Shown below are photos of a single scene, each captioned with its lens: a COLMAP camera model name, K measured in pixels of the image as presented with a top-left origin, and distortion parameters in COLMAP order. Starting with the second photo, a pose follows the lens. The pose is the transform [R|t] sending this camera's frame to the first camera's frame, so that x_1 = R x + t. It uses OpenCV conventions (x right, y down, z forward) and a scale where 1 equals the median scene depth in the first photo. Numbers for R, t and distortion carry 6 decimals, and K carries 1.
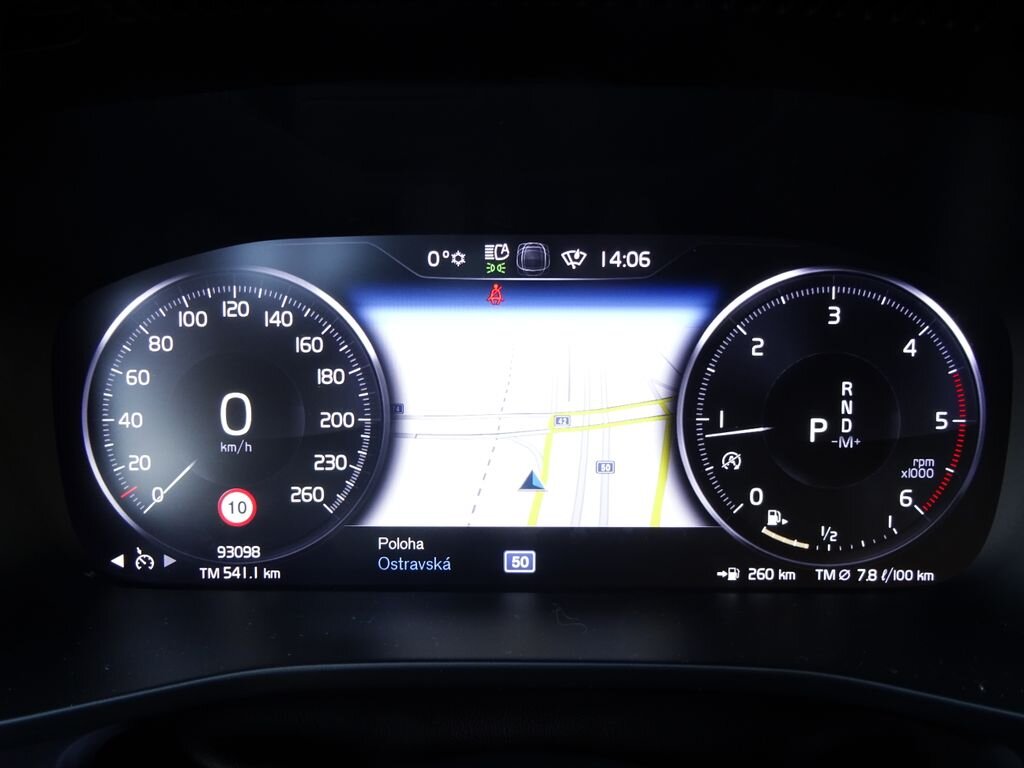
lens RADIAL K [[796.7, 0, 512.9], [0, 796.7, 389.2], [0, 0, 1]] dist [0.005332, -0.012877]
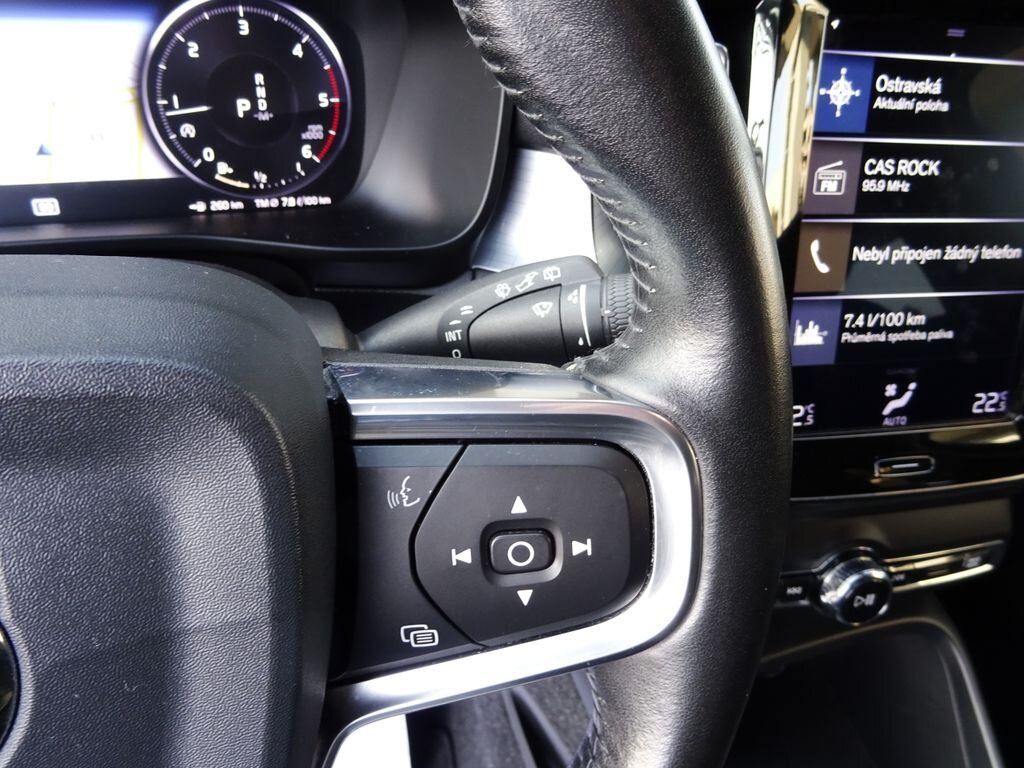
lens RADIAL K [[796.7, 0, 515.2], [0, 796.7, 382.8], [0, 0, 1]] dist [0.005332, -0.012877]
pose [[0.933395, -0.134455, 0.332708, 0.288029], [0.017306, 0.942940, 0.332514, 0.048762], [-0.358432, -0.304609, 0.882462, -0.717101]]
